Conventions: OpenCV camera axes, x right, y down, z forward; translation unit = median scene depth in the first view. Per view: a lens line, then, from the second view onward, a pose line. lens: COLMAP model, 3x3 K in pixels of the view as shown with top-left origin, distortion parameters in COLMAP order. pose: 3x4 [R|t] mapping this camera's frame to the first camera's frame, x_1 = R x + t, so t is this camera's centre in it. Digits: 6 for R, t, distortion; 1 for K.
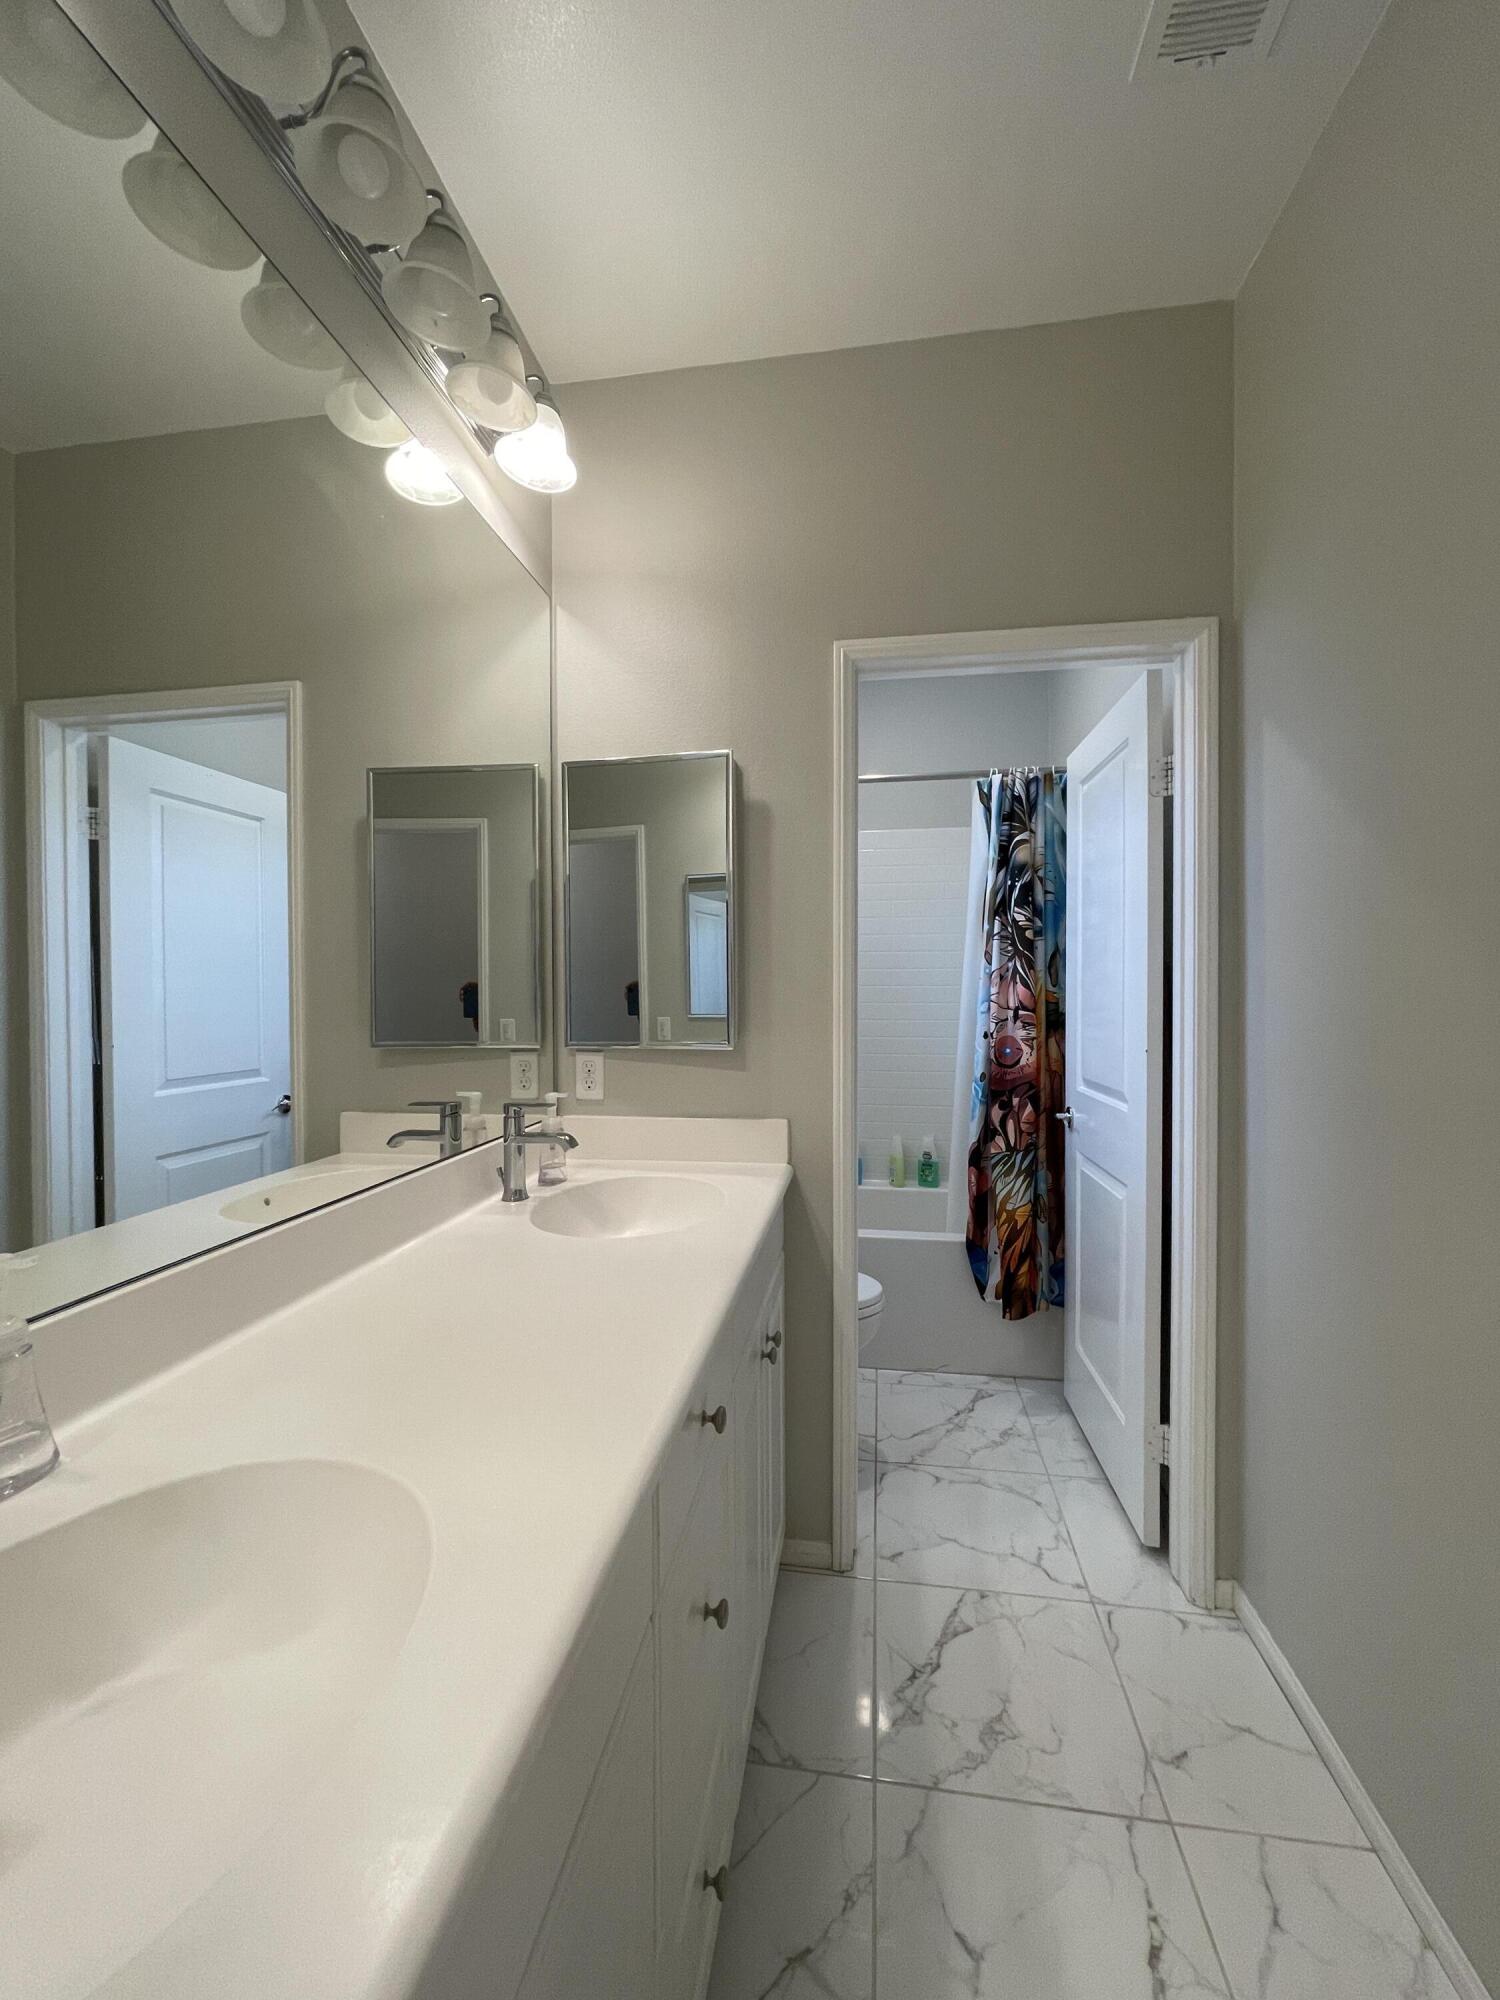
lens RADIAL K [[802.0, 0, 751.2], [0, 802.0, 995.2], [0, 0, 1]] dist [-0.009279, -0.001388]
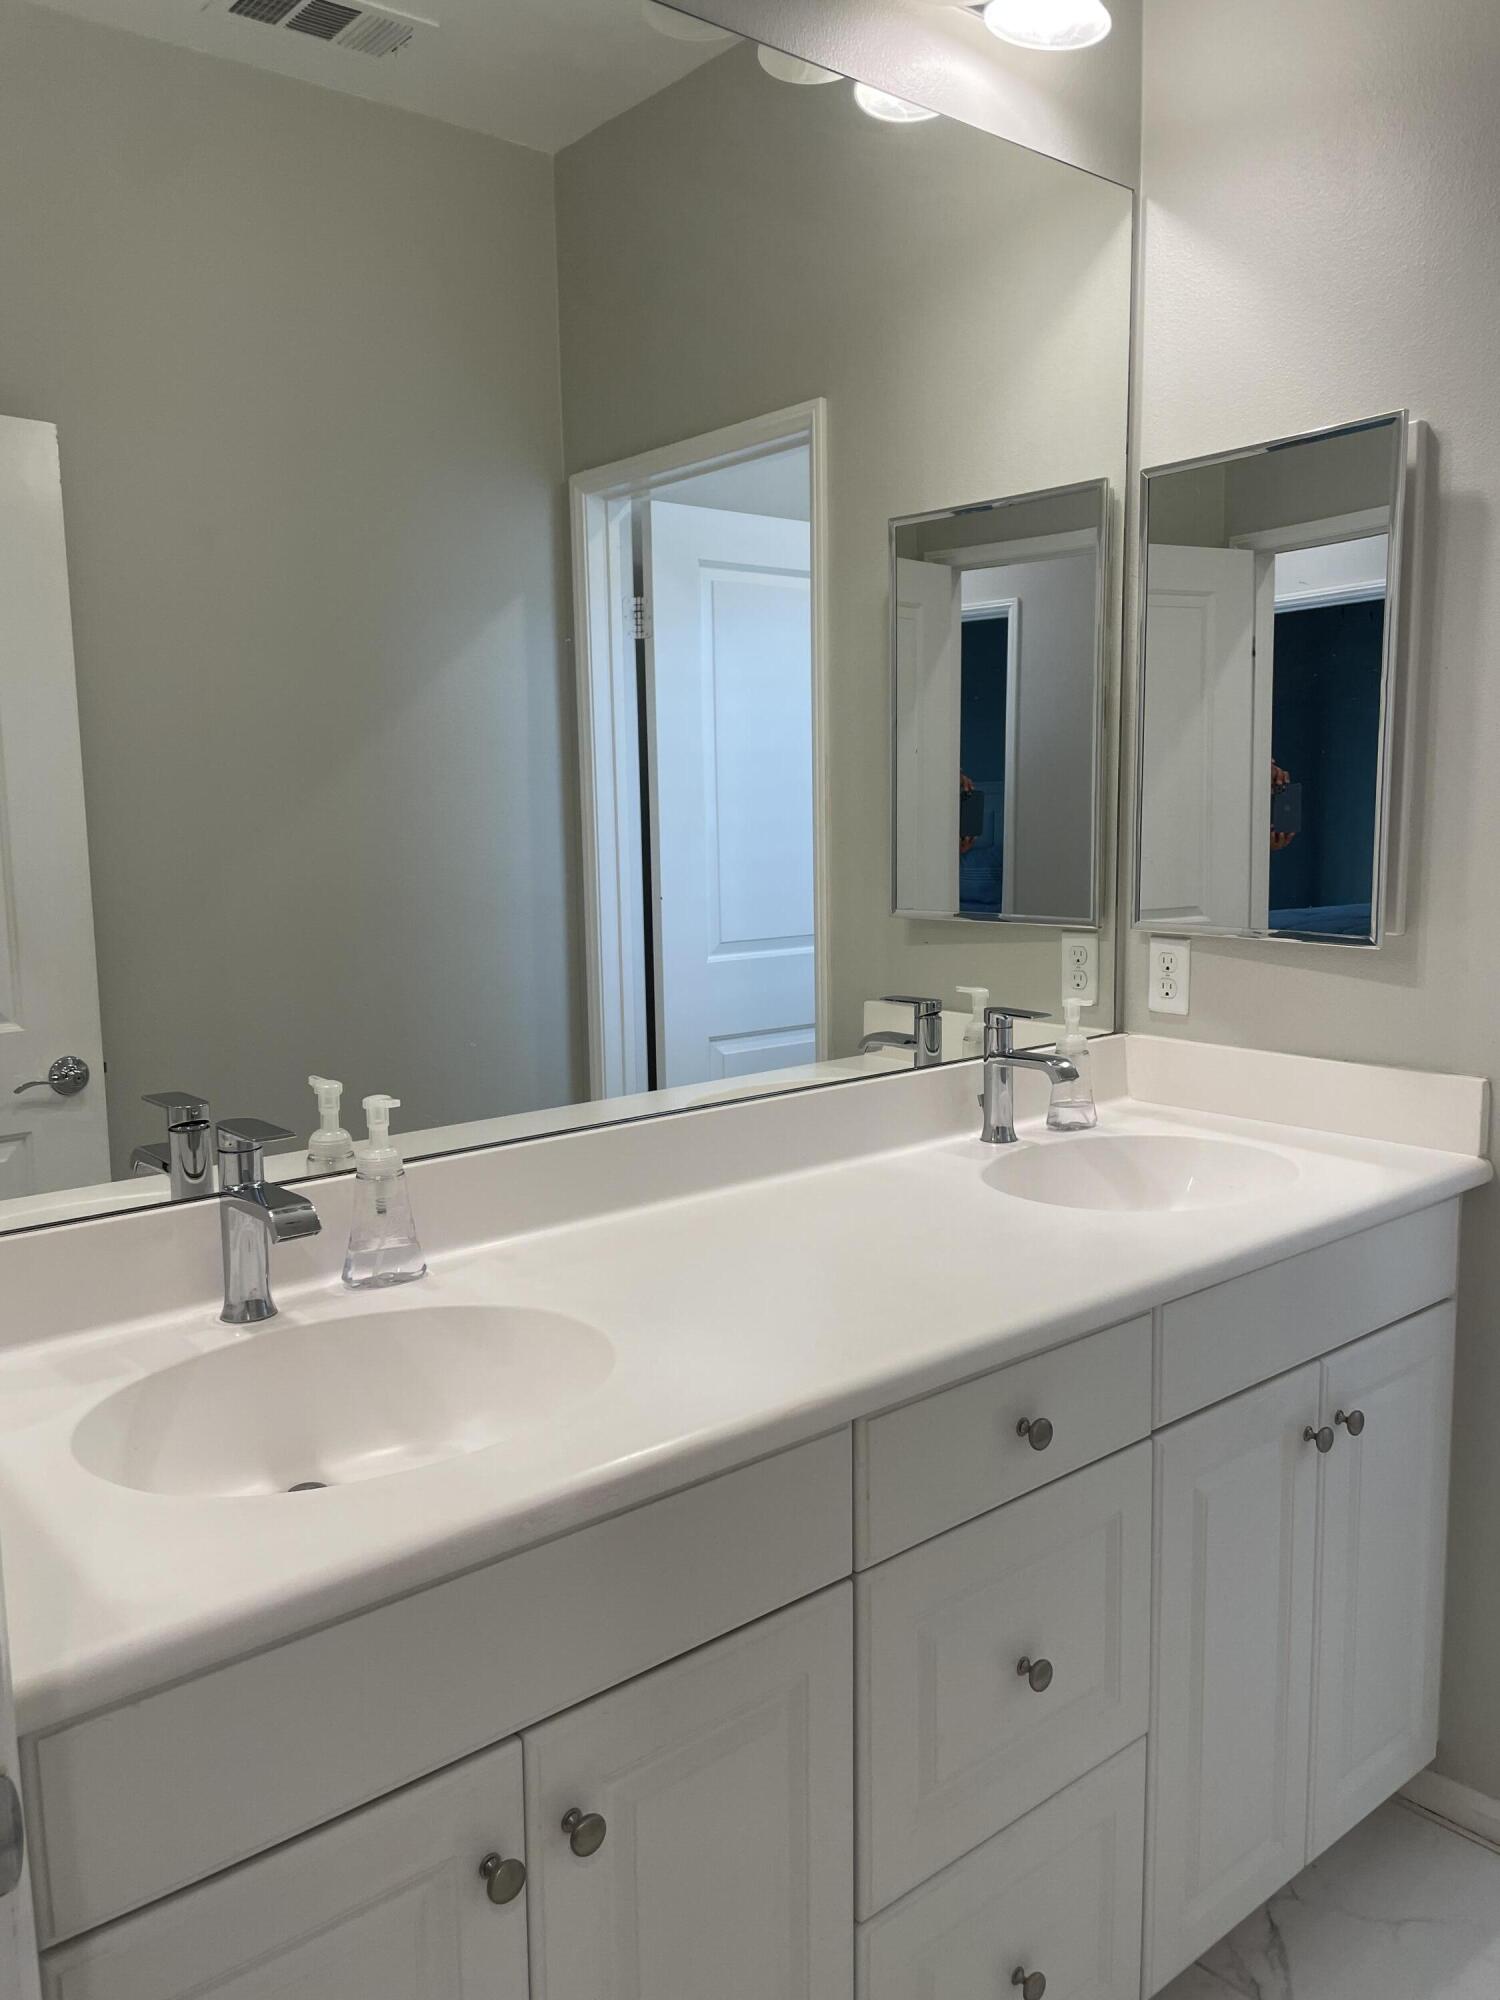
lens RADIAL K [[1530.8, 0, 746.9], [0, 1530.8, 1005.3], [0, 0, 1]] dist [0.002084, -0.016374]
pose [[0.746349, 0.083583, -0.660286, 0.351586], [0.006719, 0.991086, 0.133053, -0.039962], [0.665521, -0.103740, 0.739134, -0.120240]]
